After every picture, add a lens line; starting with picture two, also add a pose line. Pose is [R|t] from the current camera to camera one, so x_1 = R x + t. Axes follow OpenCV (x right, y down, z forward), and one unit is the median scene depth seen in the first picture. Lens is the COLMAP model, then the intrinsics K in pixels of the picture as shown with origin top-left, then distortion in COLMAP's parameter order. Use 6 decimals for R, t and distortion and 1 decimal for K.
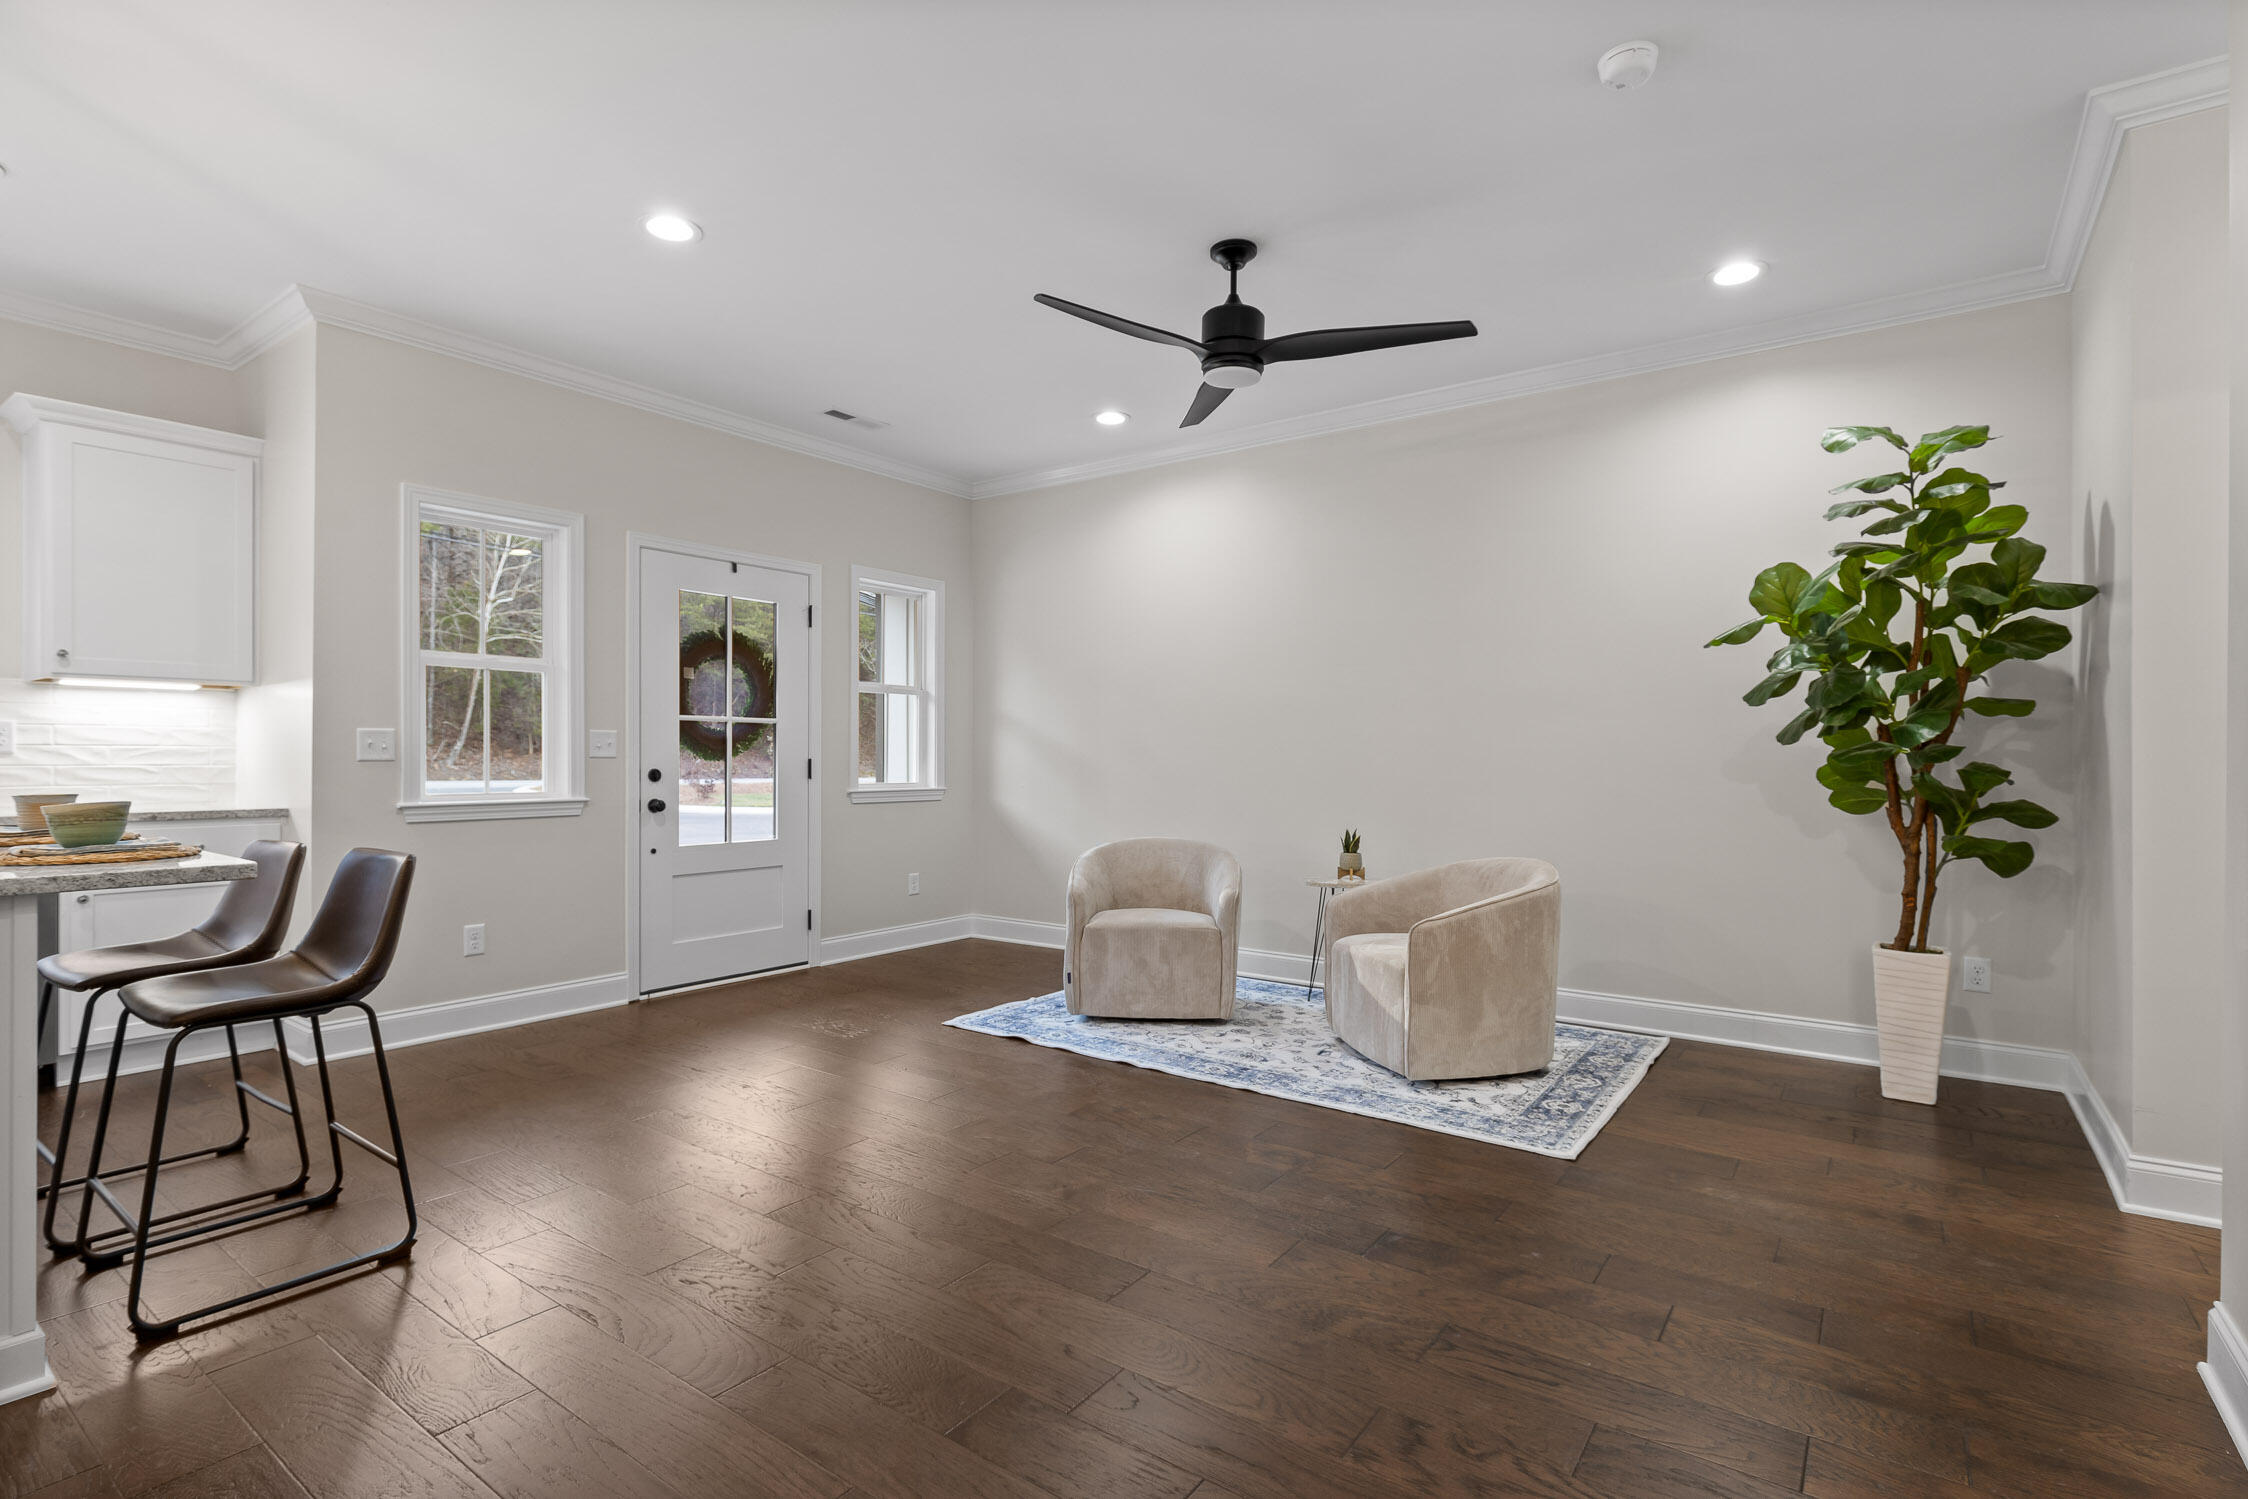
lens RADIAL K [[1068.1, 0, 1142.4], [0, 1068.1, 758.1], [0, 0, 1]] dist [-0.011388, 0.002933]
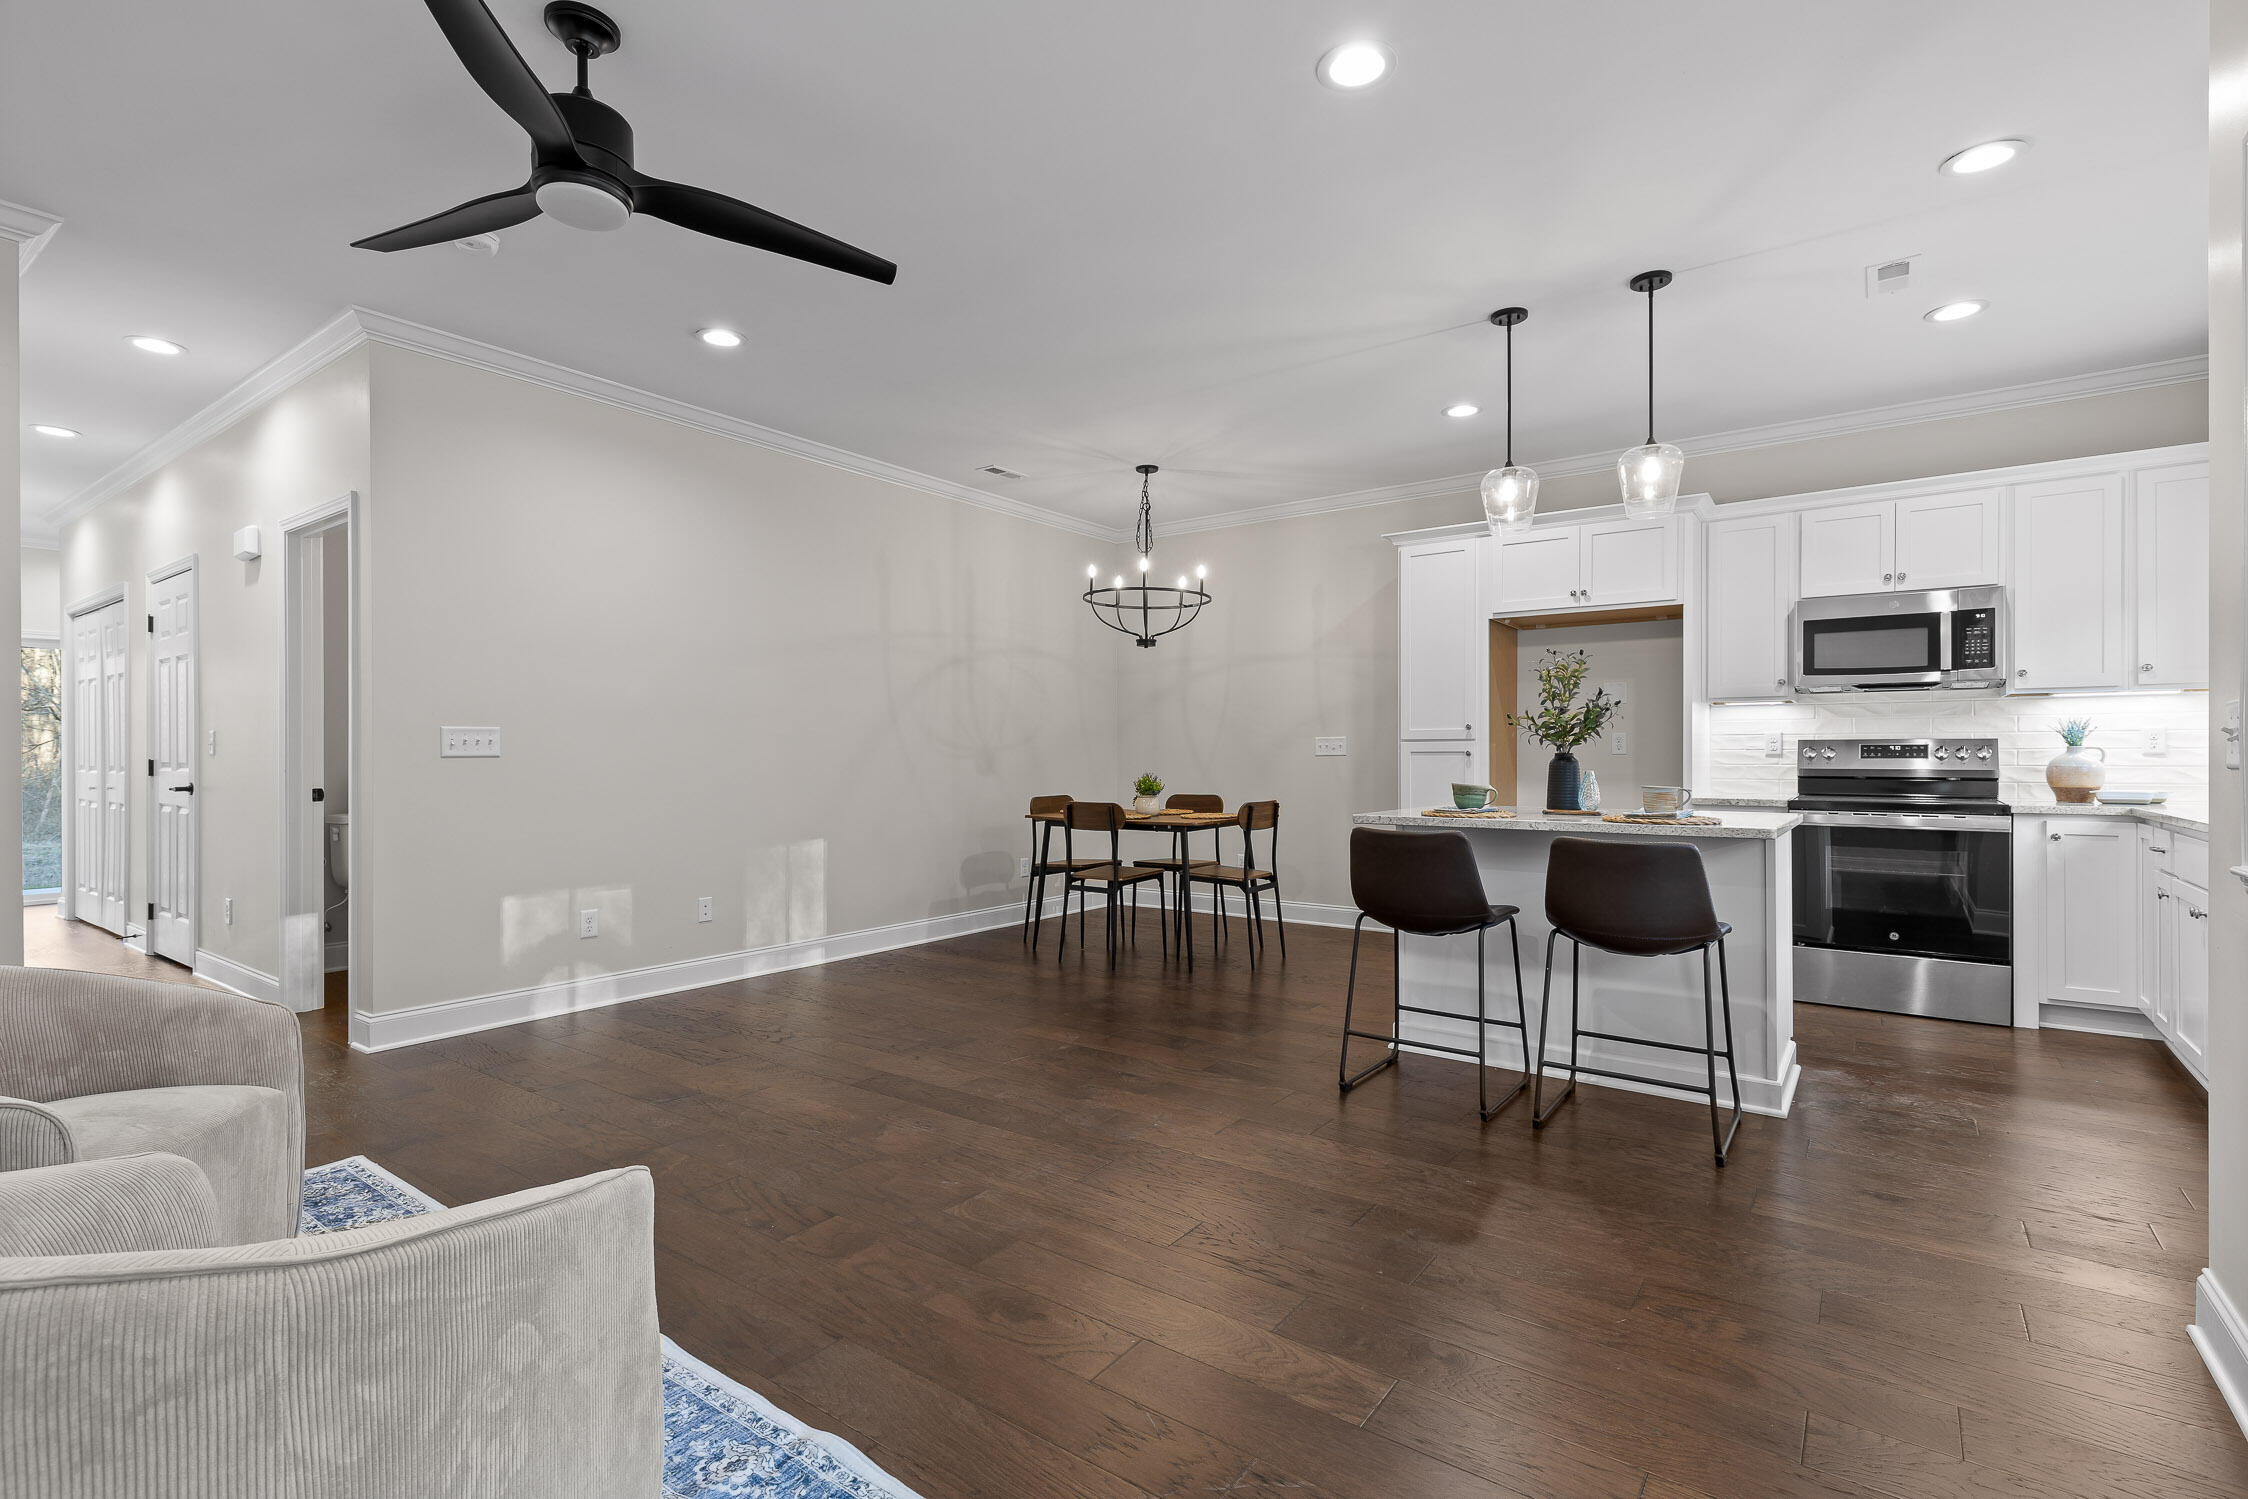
lens RADIAL K [[1023.0, 0, 1129.7], [0, 1023.0, 761.1], [0, 0, 1]] dist [0.010264, -0.001396]
pose [[-0.999955, -0.002053, 0.009232, -0.250381], [-0.001990, 0.999975, 0.006836, -0.003314], [-0.009246, 0.006818, -0.999934, 1.502950]]
